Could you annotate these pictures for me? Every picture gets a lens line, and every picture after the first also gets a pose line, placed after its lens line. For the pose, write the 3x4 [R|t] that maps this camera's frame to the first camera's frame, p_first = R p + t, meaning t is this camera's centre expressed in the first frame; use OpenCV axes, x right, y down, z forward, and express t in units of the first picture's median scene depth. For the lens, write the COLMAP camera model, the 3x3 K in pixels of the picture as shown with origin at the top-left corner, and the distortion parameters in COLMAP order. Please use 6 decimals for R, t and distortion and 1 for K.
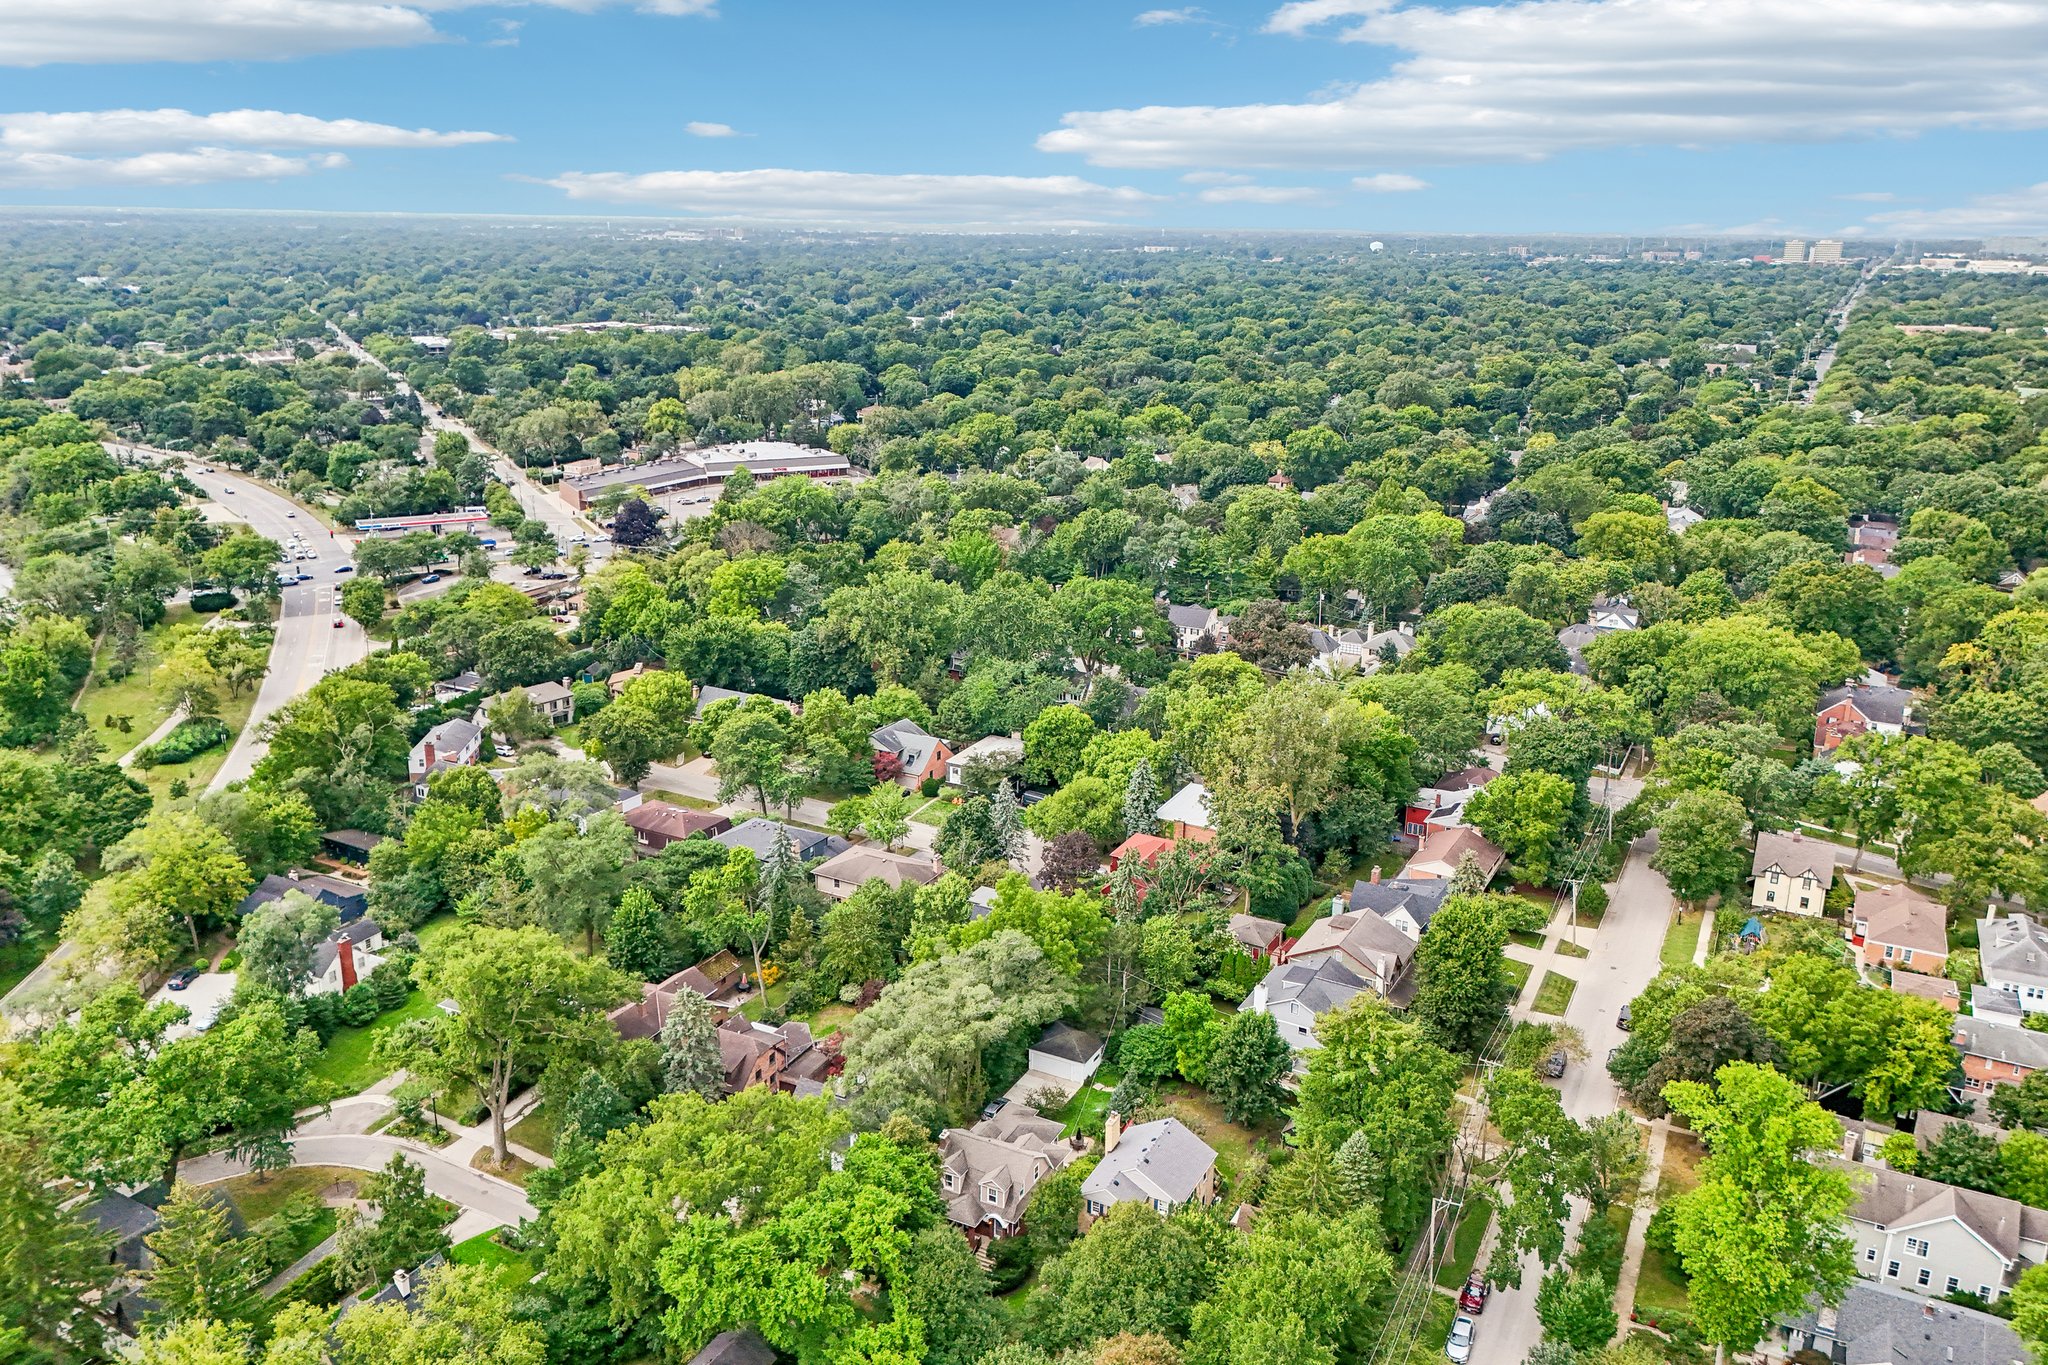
lens RADIAL K [[1535.9, 0, 1016.5], [0, 1535.9, 685.3], [0, 0, 1]] dist [0.070206, -0.067885]
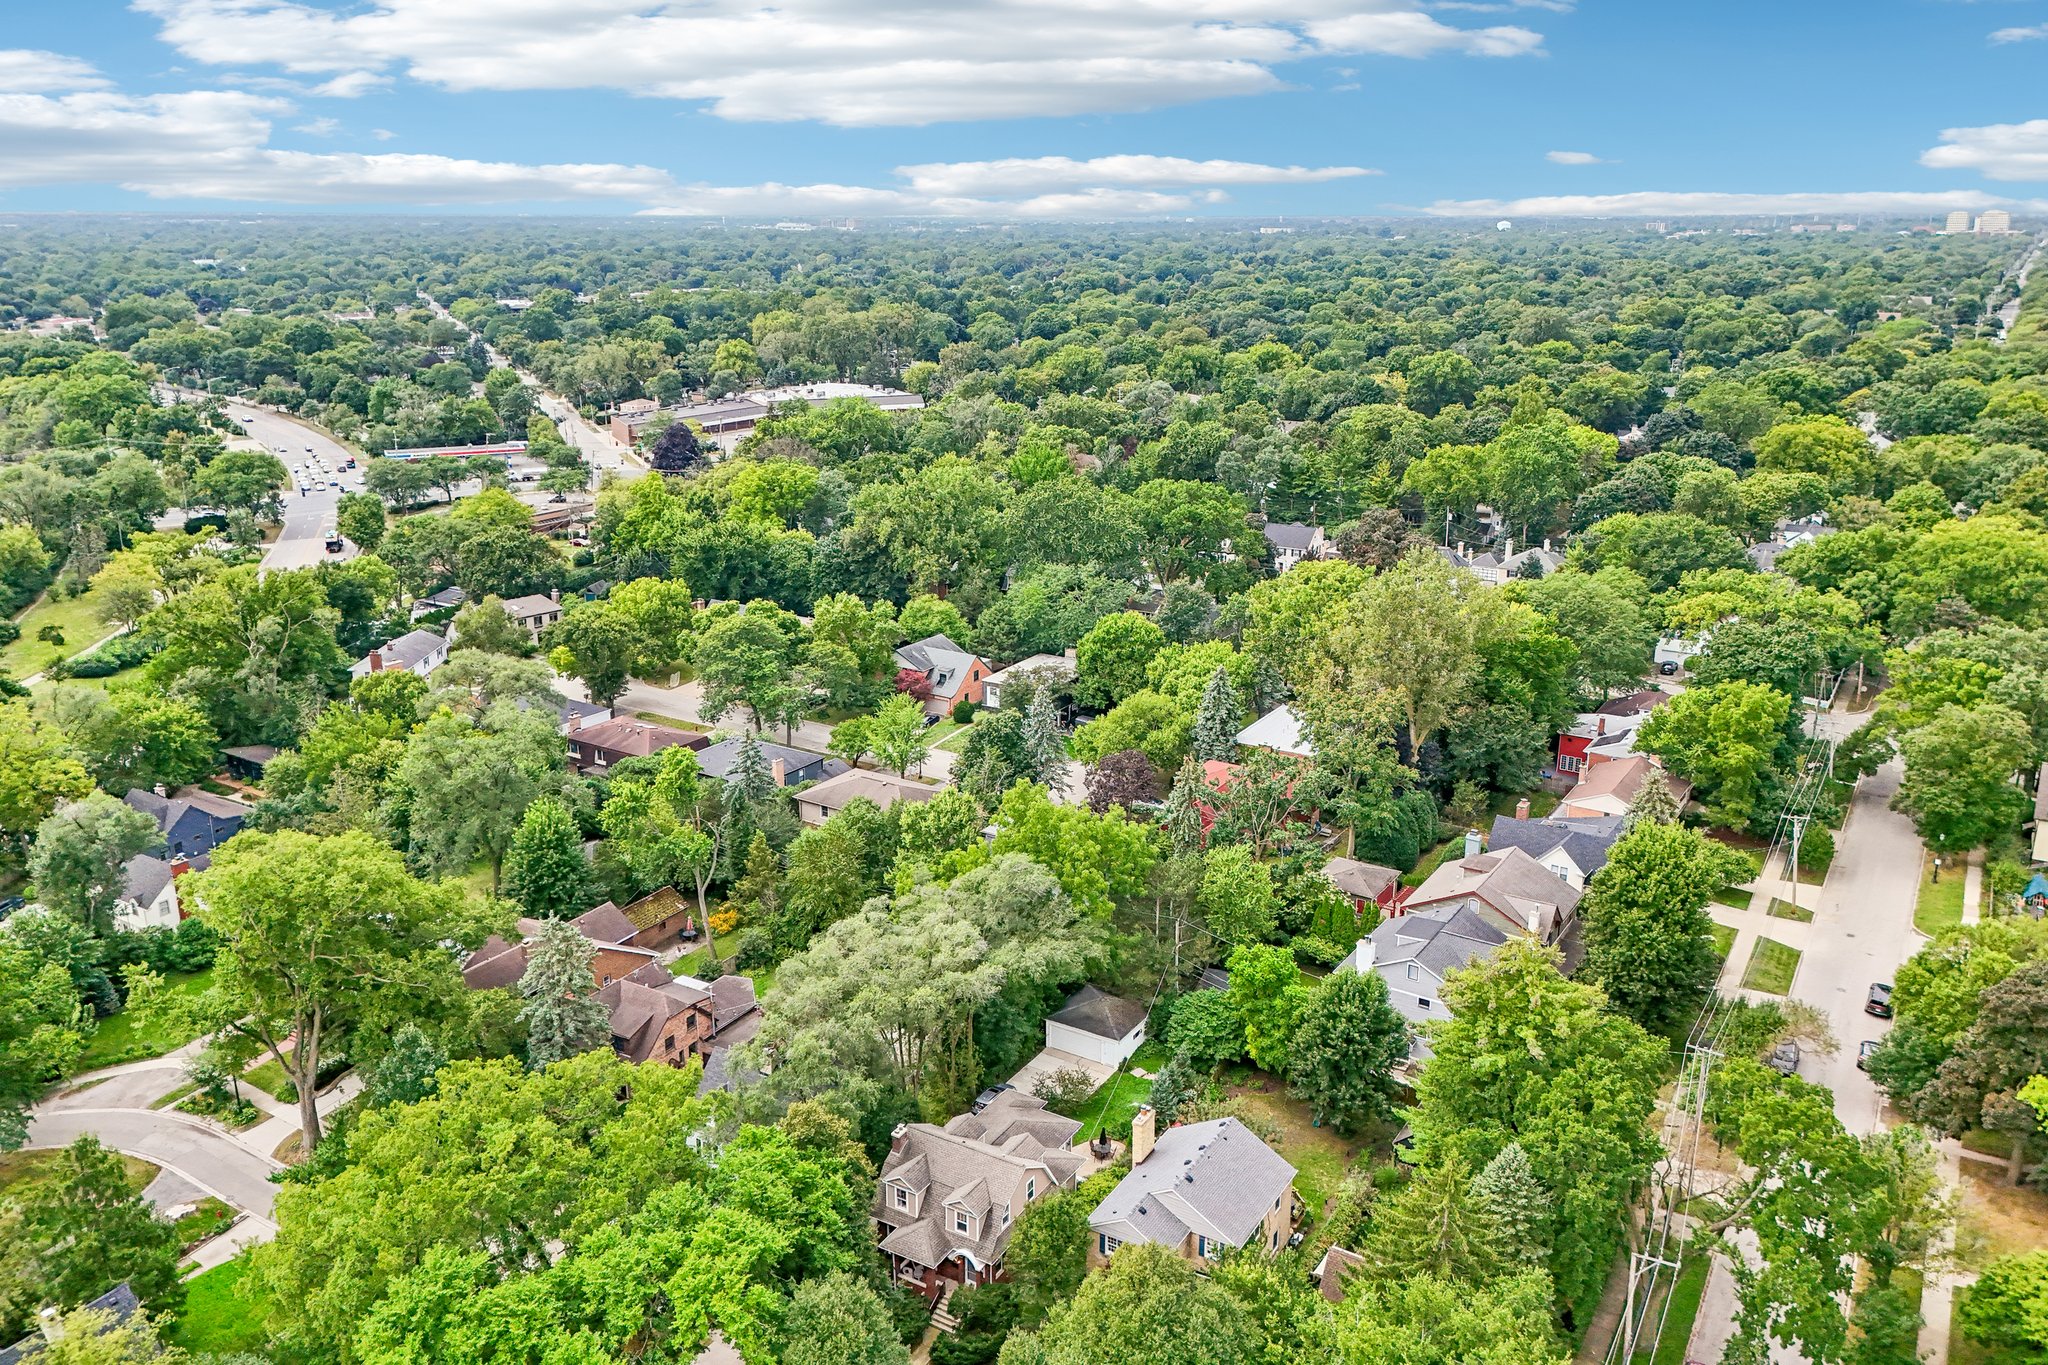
lens RADIAL K [[1535.9, 0, 1020.4], [0, 1535.9, 684.9], [0, 0, 1]] dist [0.070206, -0.067885]
pose [[0.997472, 0.008806, -0.070518, 0.036070], [-0.008871, 0.999960, -0.000606, 0.059103], [0.070510, 0.001230, 0.997510, 0.203809]]
